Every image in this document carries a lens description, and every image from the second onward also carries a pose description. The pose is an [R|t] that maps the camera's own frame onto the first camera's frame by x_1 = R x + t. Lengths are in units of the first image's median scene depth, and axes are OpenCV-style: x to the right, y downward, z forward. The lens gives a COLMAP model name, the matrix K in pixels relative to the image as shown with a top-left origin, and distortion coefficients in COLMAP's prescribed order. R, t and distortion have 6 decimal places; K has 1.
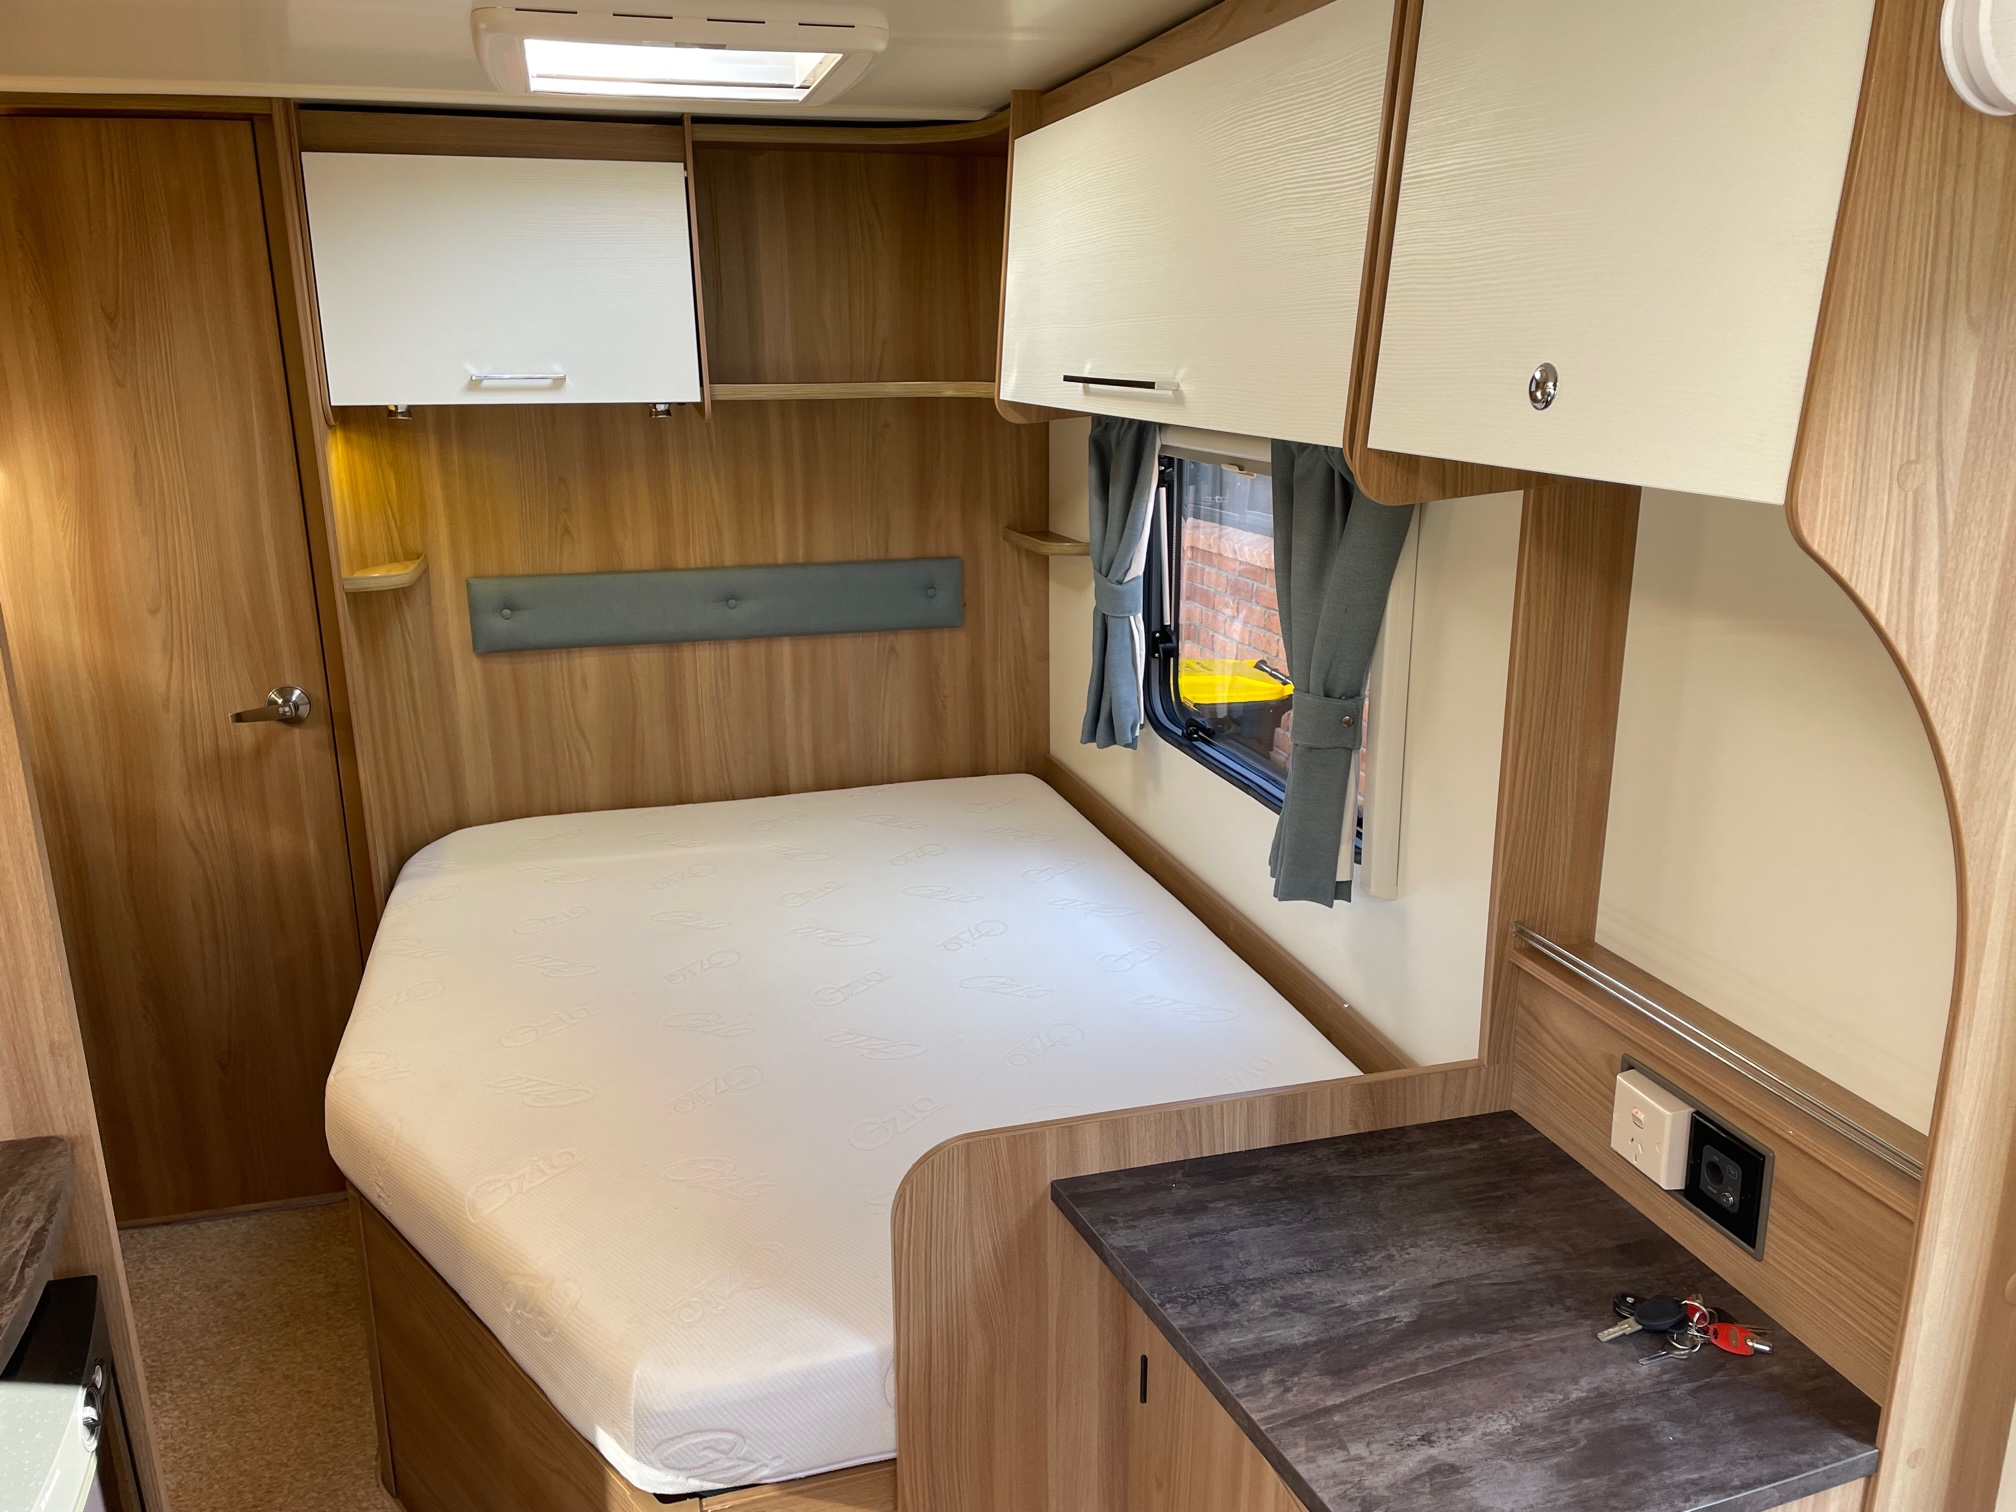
lens RADIAL K [[1516.9, 0, 1013.0], [0, 1516.9, 760.3], [0, 0, 1]] dist [0.084560, -0.111078]
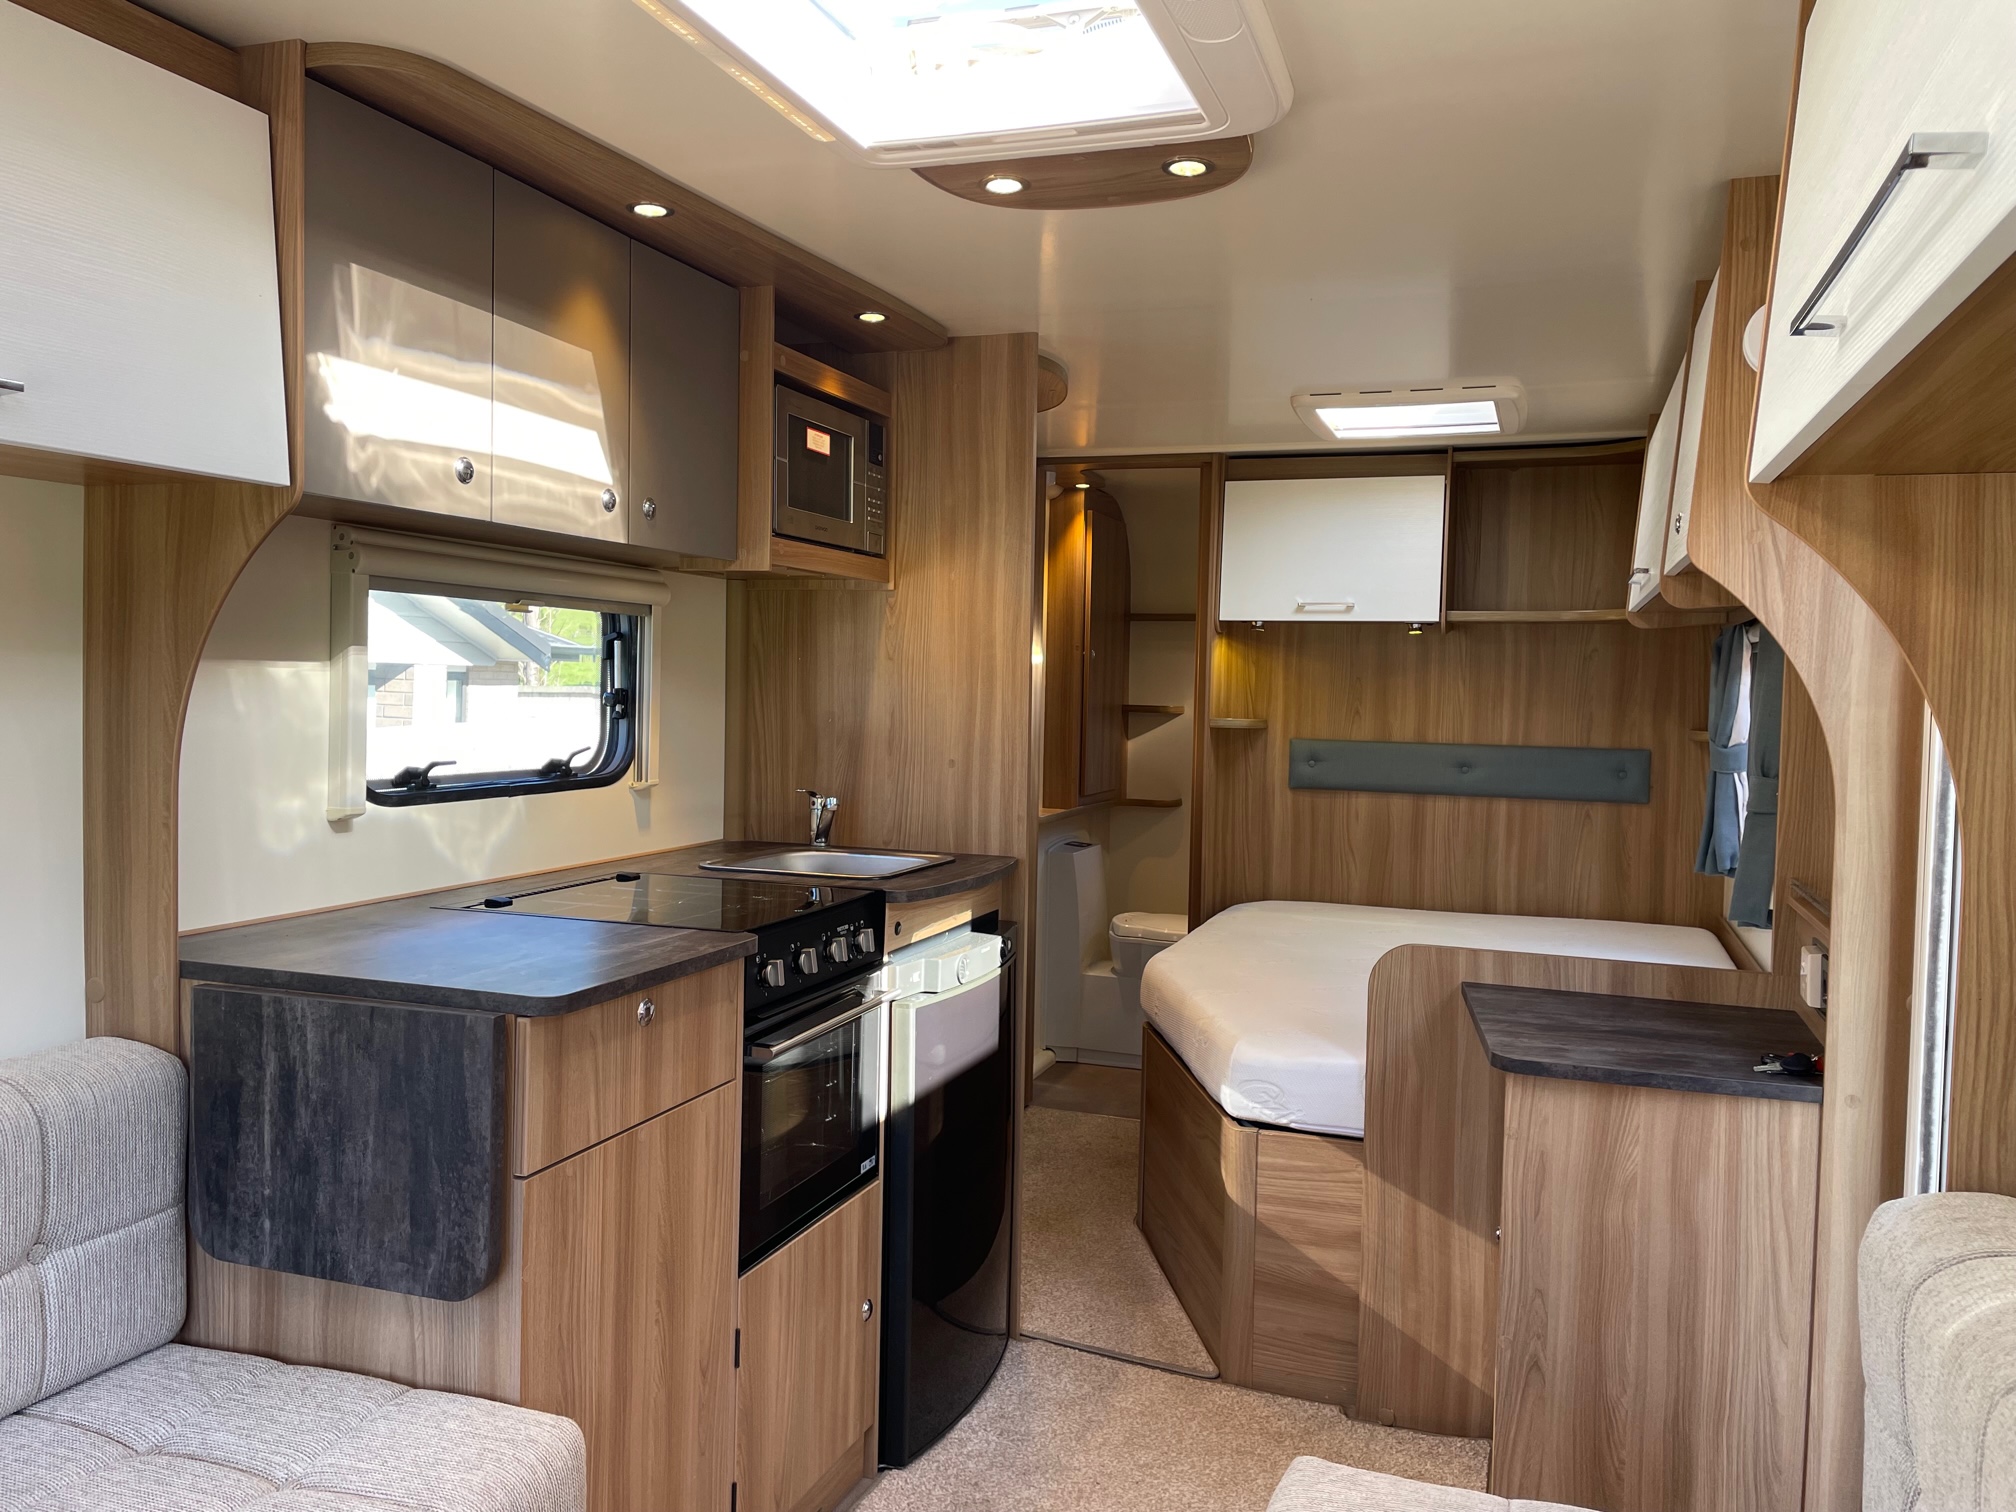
lens RADIAL K [[1516.9, 0, 1016.9], [0, 1516.9, 757.0], [0, 0, 1]] dist [0.084560, -0.111078]
pose [[0.816589, 0.053792, -0.574707, 0.311604], [-0.180003, 0.969729, -0.164997, 0.209001], [0.548435, 0.238184, 0.801553, -0.392971]]
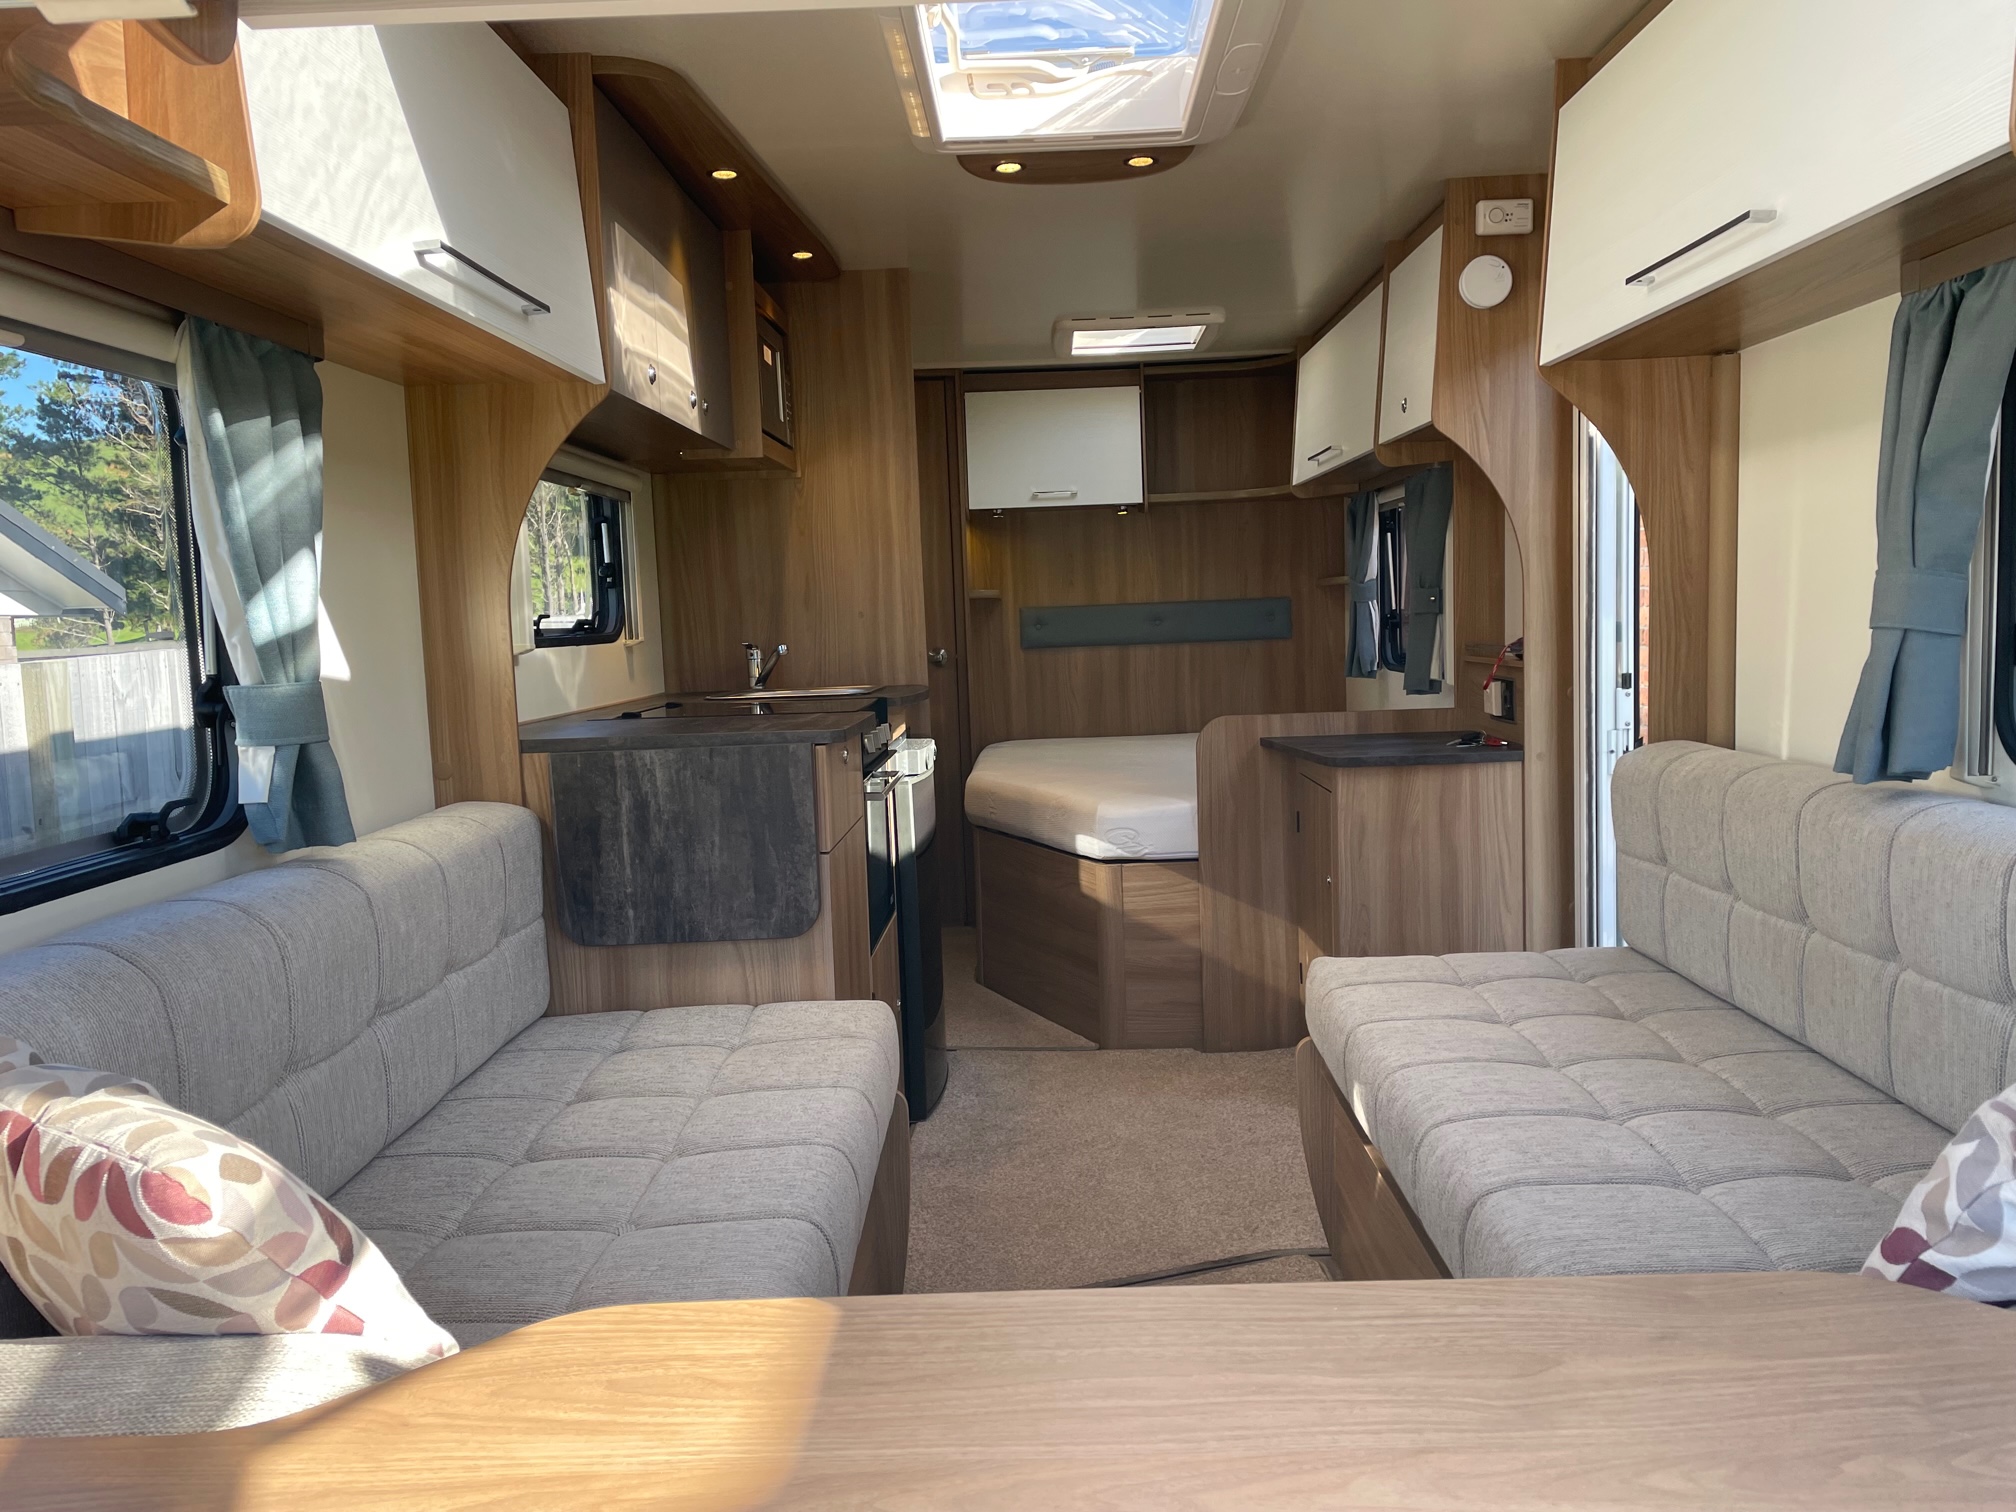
lens RADIAL K [[1516.9, 0, 1007.1], [0, 1516.9, 770.4], [0, 0, 1]] dist [0.084560, -0.111078]
pose [[0.955646, 0.003473, -0.294499, 0.187489], [-0.049887, 0.987390, -0.150239, 0.373177], [0.290263, 0.158266, 0.943768, -0.765572]]
